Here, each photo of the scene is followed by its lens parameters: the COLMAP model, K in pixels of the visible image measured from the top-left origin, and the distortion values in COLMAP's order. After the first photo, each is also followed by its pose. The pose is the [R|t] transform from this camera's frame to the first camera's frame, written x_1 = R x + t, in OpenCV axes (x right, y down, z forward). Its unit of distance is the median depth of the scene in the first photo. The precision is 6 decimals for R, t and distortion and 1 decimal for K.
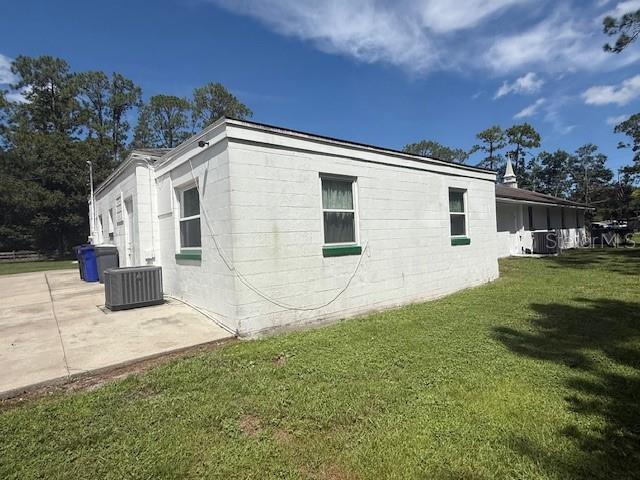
lens RADIAL K [[340.8, 0, 314.6], [0, 340.8, 239.3], [0, 0, 1]] dist [0.000056, -0.000311]
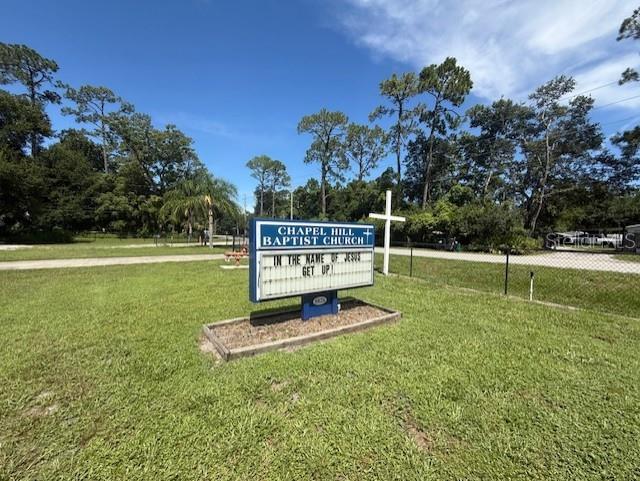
lens RADIAL K [[255.4, 0, 317.4], [0, 255.4, 240.3], [0, 0, 1]] dist [0.001701, -0.000083]
pose [[0.995671, 0.057317, -0.073170, 0.701672], [-0.055738, 0.998170, 0.023449, -0.034436], [0.074380, -0.019269, 0.997044, 0.843620]]
